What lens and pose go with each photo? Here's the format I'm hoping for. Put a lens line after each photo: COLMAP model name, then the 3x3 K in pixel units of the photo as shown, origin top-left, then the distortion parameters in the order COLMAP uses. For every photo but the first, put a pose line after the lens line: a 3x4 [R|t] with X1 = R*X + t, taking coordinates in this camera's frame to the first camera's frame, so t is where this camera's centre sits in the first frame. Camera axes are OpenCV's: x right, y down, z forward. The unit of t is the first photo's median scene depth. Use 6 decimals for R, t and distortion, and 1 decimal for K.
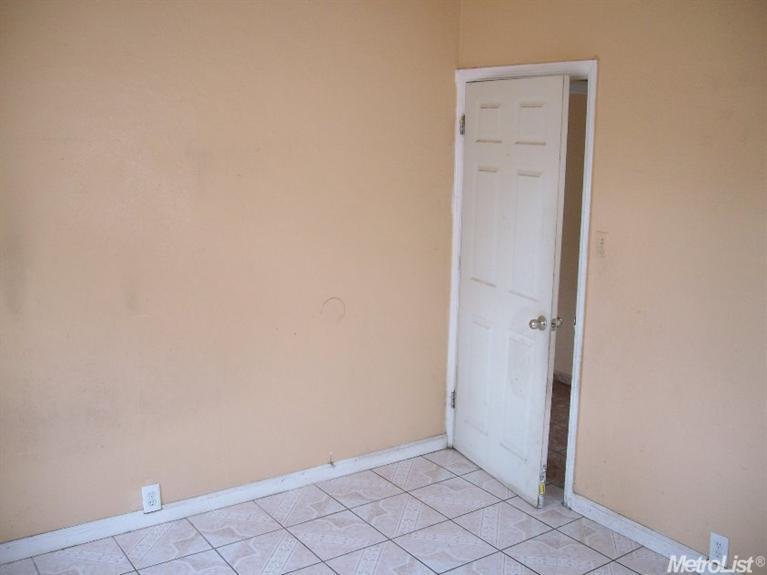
lens RADIAL K [[788.3, 0, 386.6], [0, 788.3, 287.0], [0, 0, 1]] dist [-0.072331, 0.000000]
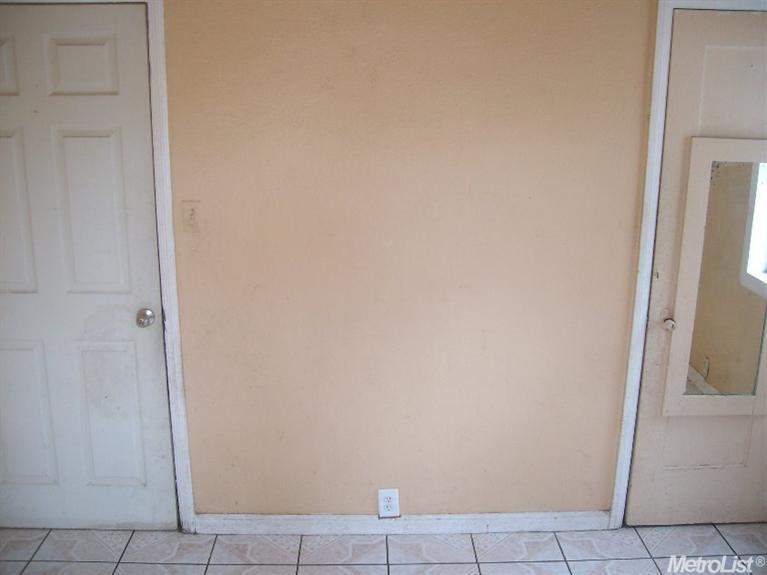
lens RADIAL K [[788.3, 0, 383.6], [0, 788.3, 282.8], [0, 0, 1]] dist [-0.072331, 0.000000]
pose [[0.555275, -0.214613, 0.803499, -0.294970], [0.149803, 0.976139, 0.157201, -0.087750], [-0.818064, 0.033077, 0.574175, 0.384690]]
